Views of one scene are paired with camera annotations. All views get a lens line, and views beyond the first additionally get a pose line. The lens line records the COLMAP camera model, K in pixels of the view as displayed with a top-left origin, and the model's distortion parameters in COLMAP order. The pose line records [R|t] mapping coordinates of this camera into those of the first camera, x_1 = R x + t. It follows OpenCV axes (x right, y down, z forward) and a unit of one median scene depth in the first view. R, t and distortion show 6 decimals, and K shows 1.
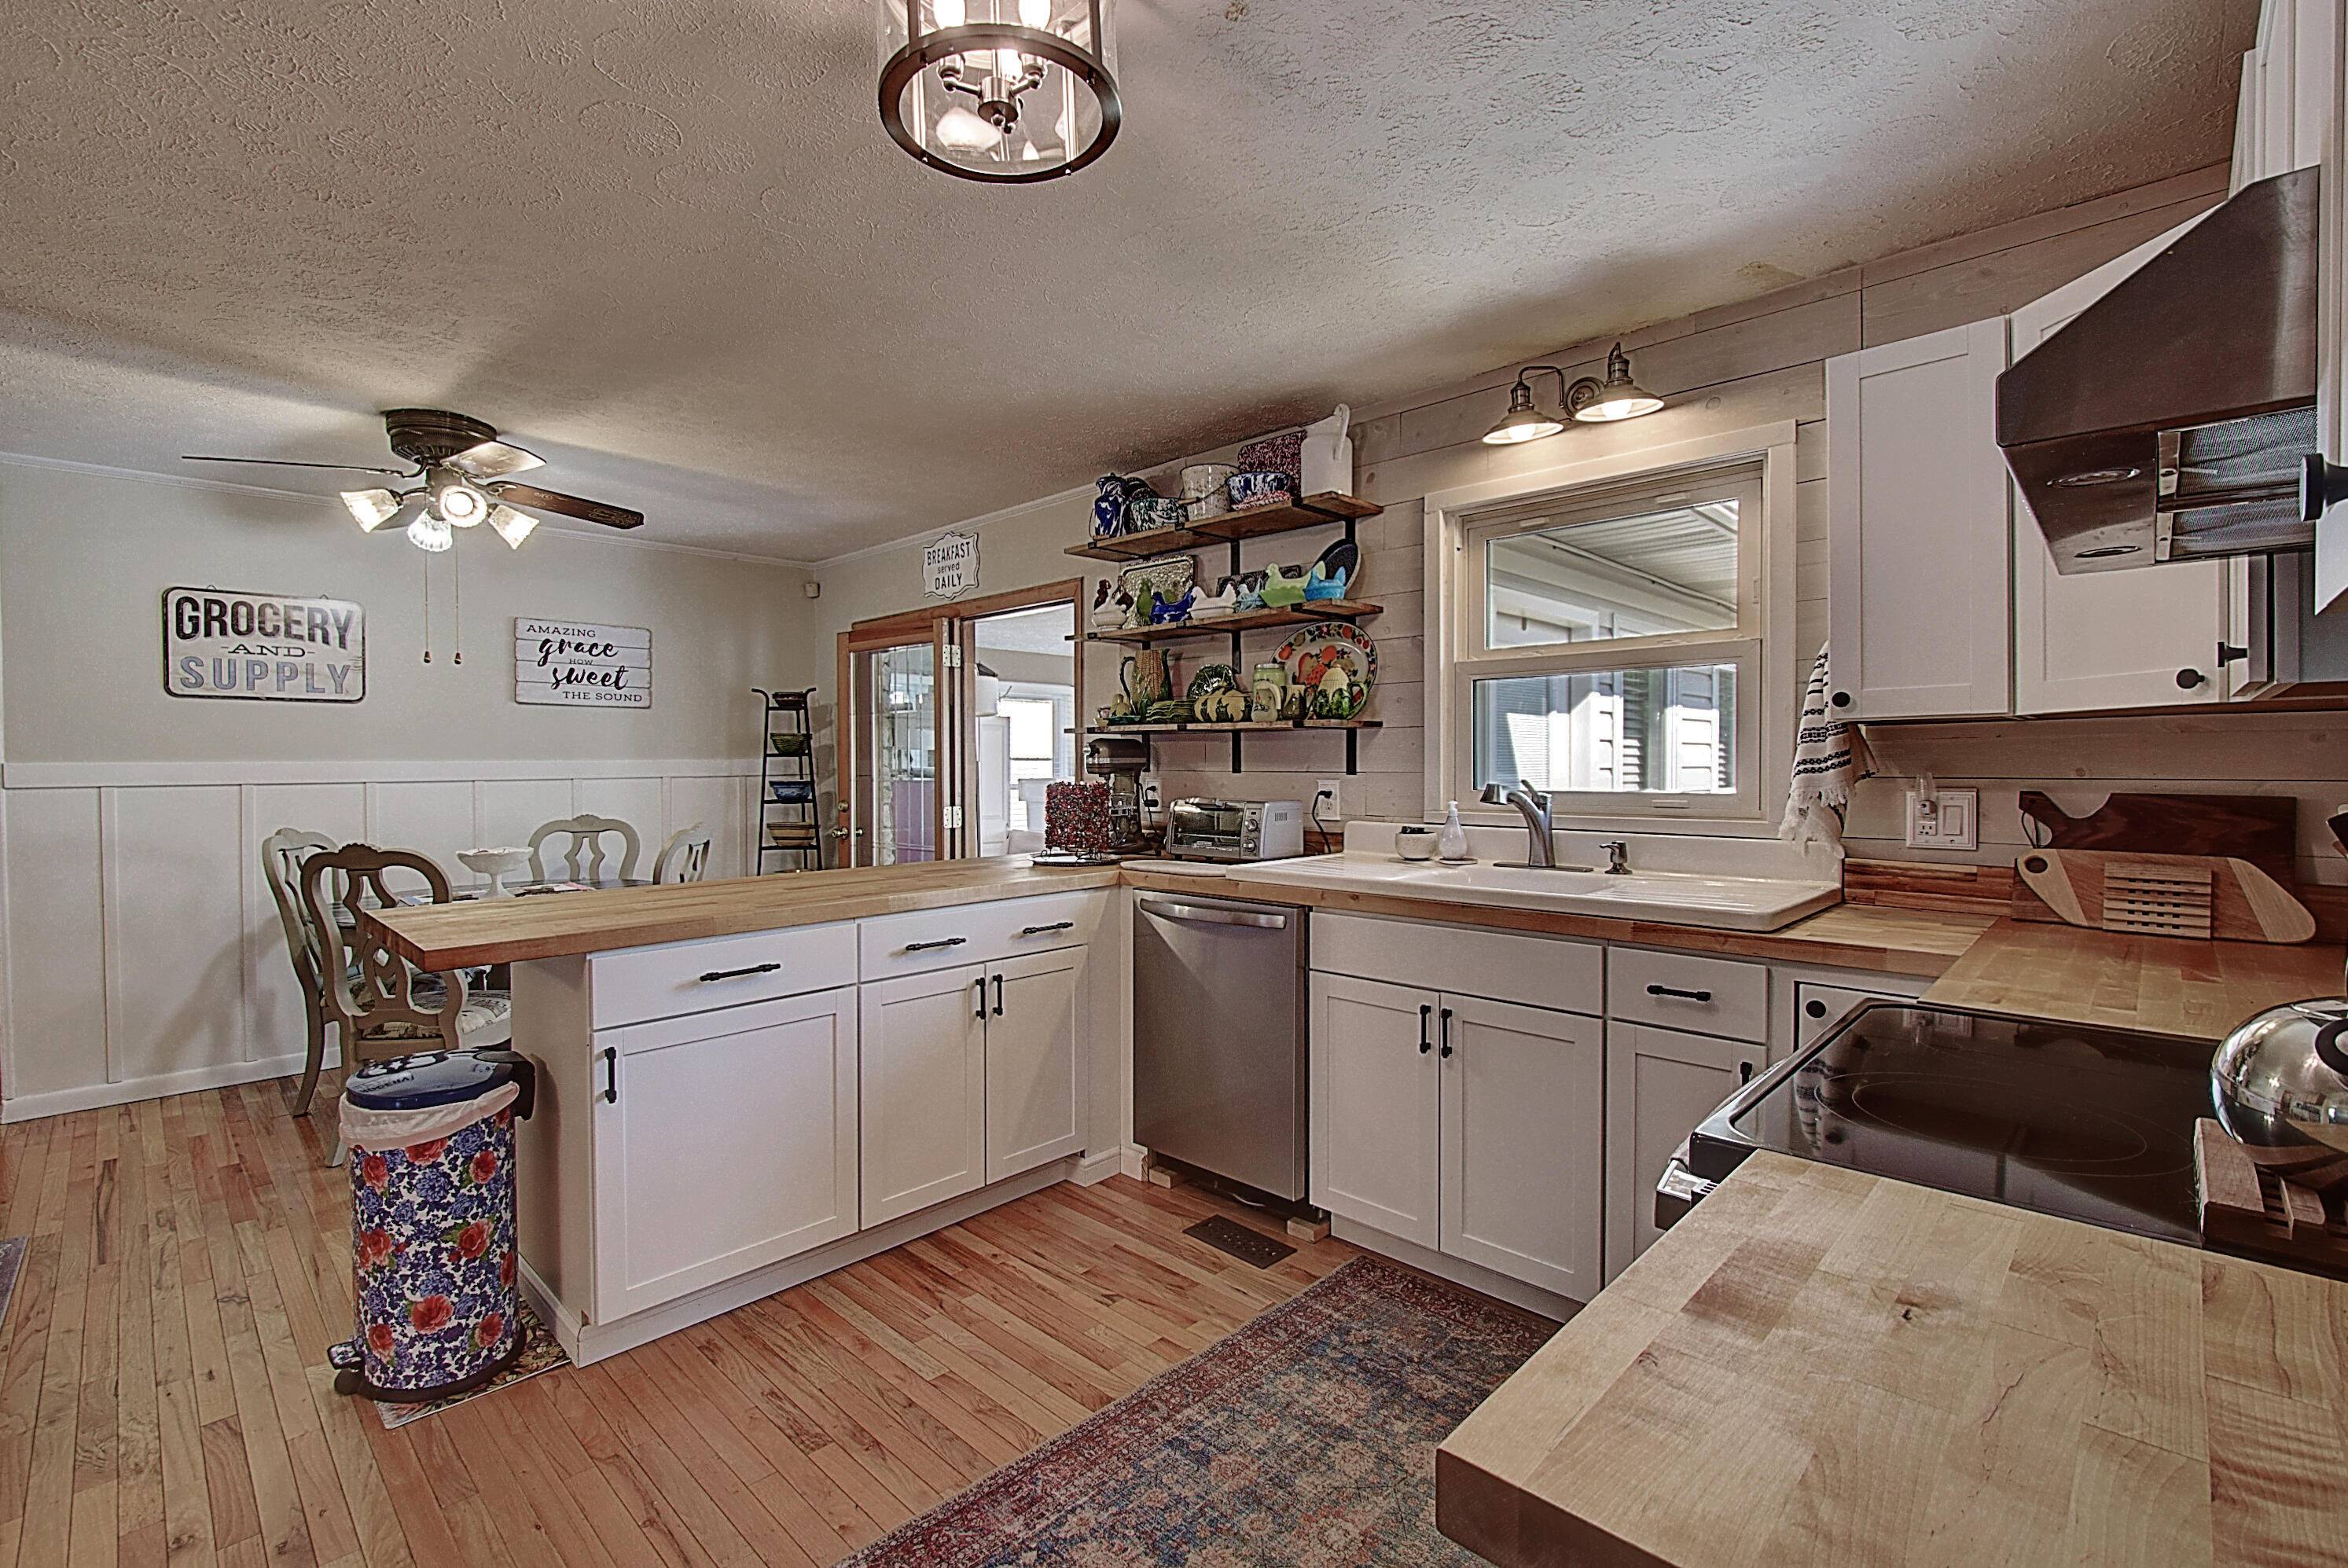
lens RADIAL K [[1033.2, 0, 1162.2], [0, 1033.2, 784.3], [0, 0, 1]] dist [0.002452, -0.006183]
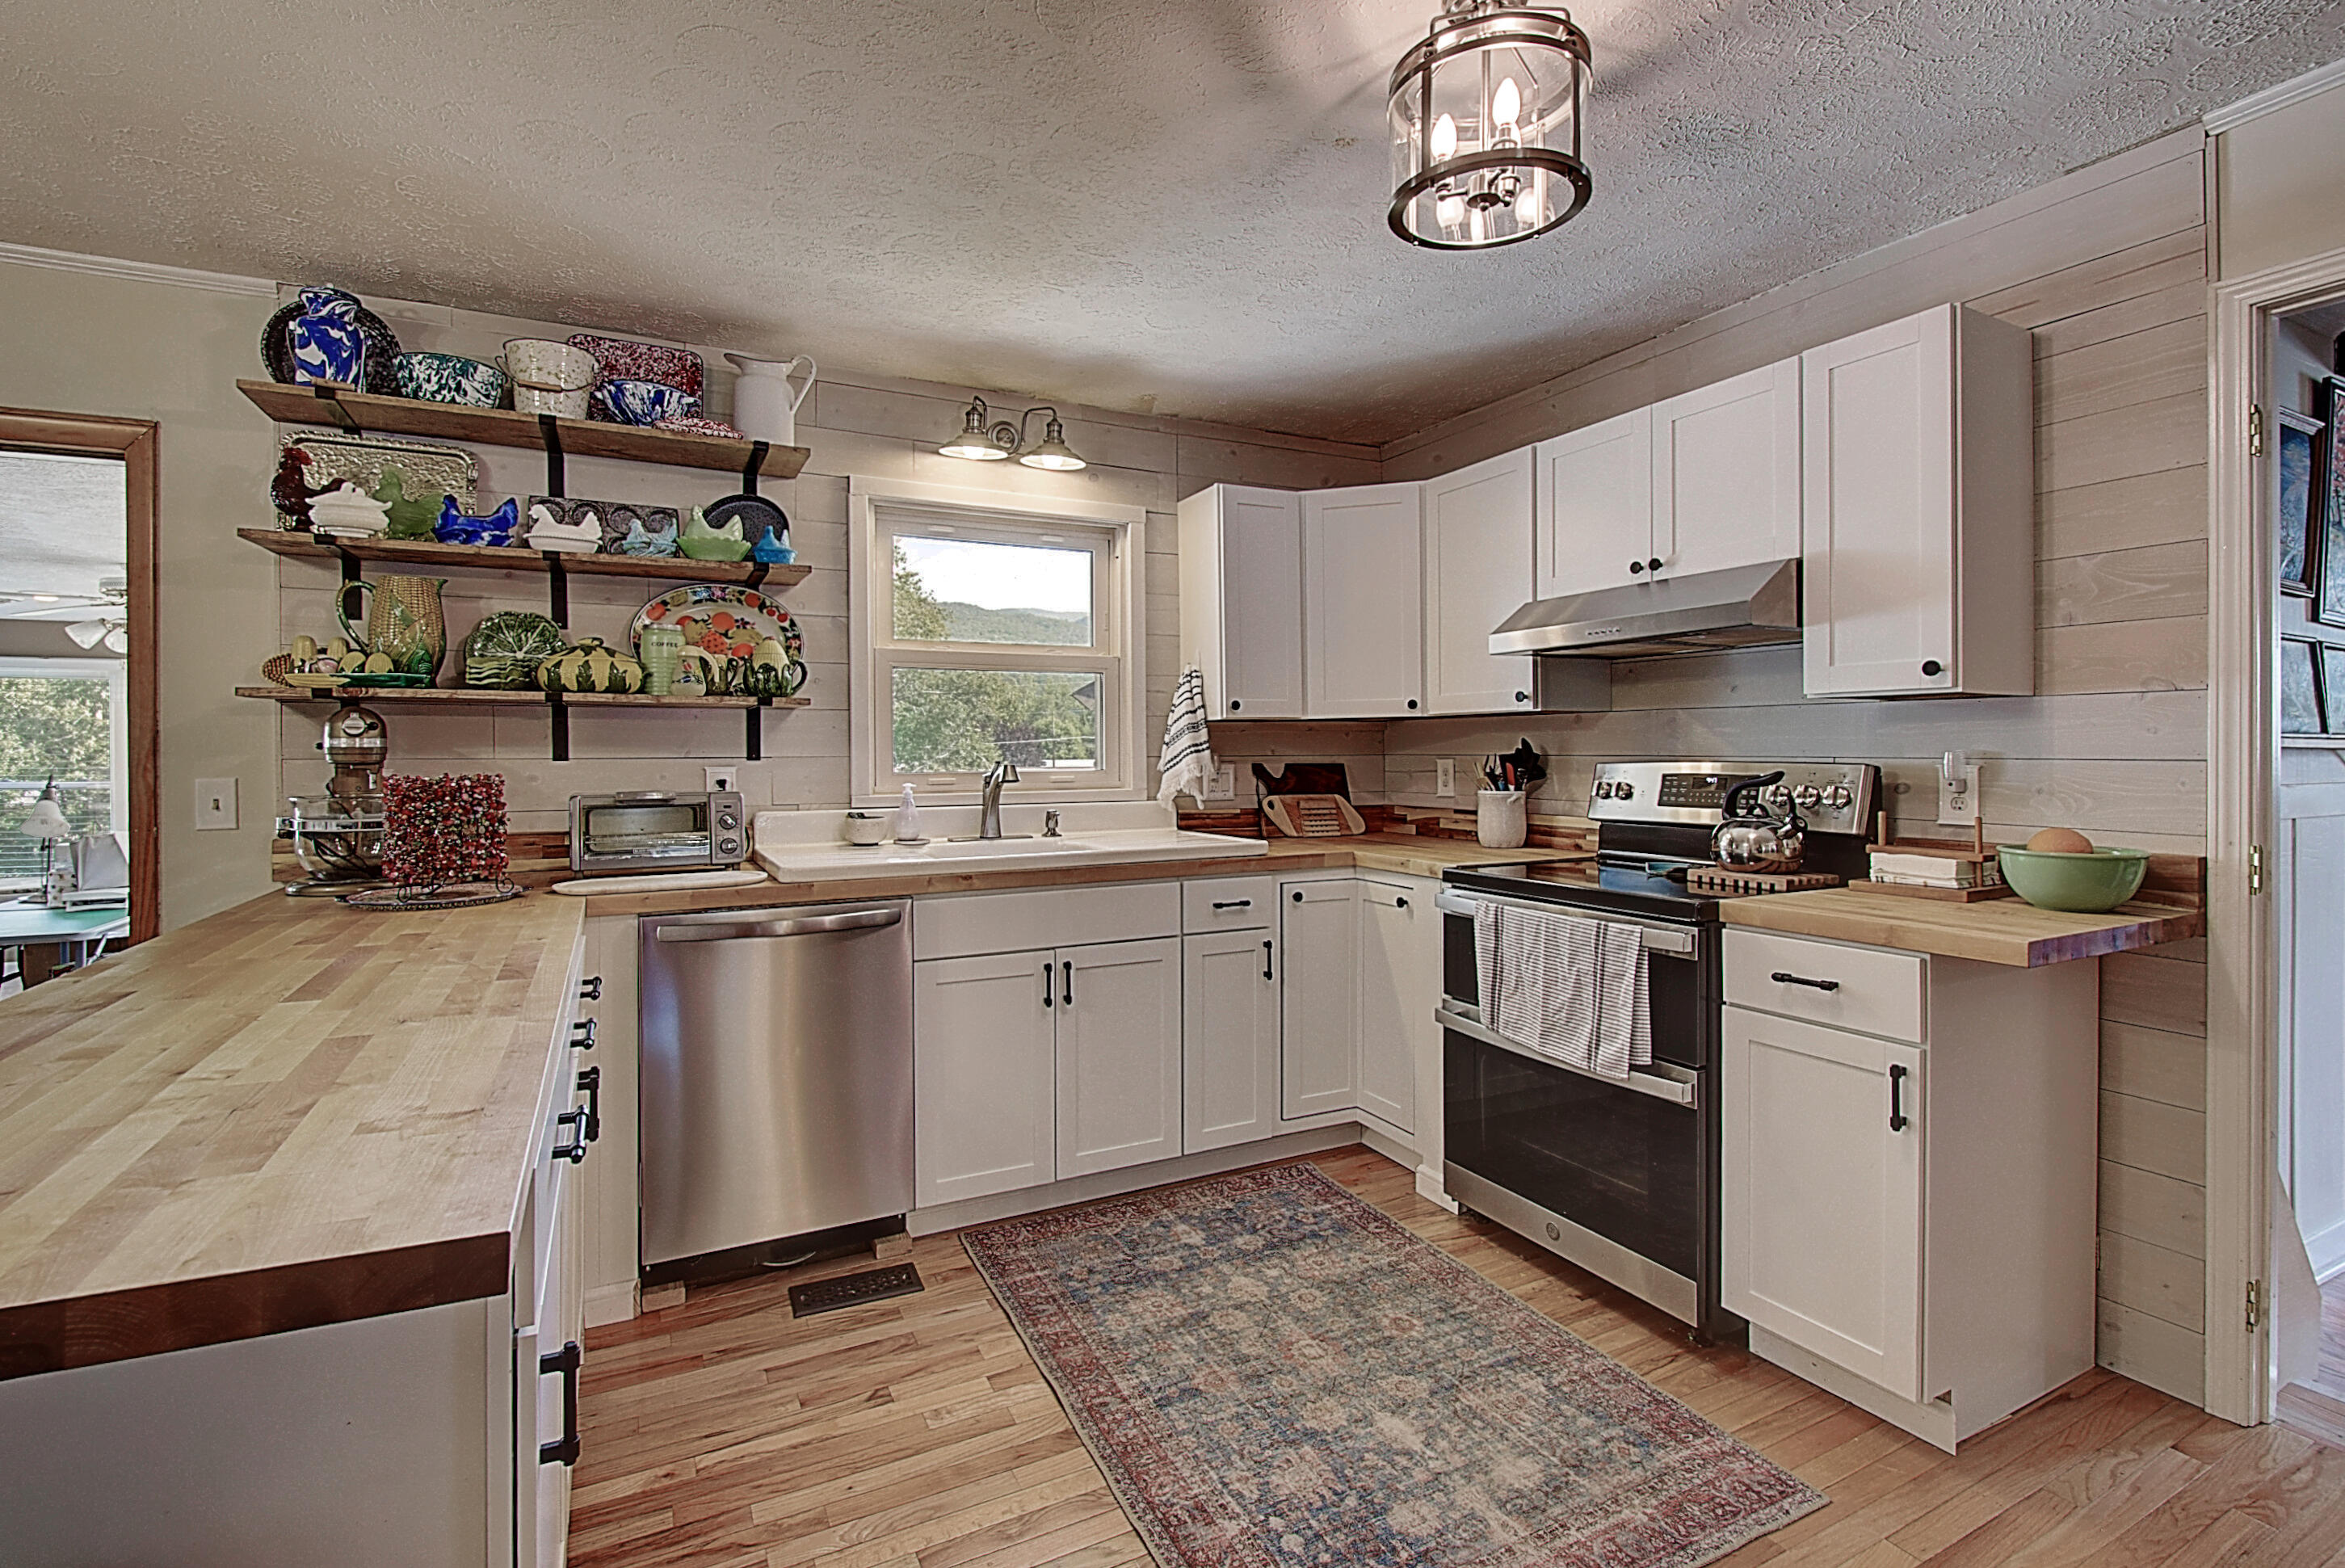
lens RADIAL K [[1062.5, 0, 1150.3], [0, 1062.5, 758.7], [0, 0, 1]] dist [0.001238, -0.006419]
pose [[0.325558, -0.004264, 0.945512, -0.505849], [0.024221, 0.999699, -0.003832, 0.001018], [-0.945212, 0.024149, 0.325564, 0.334860]]
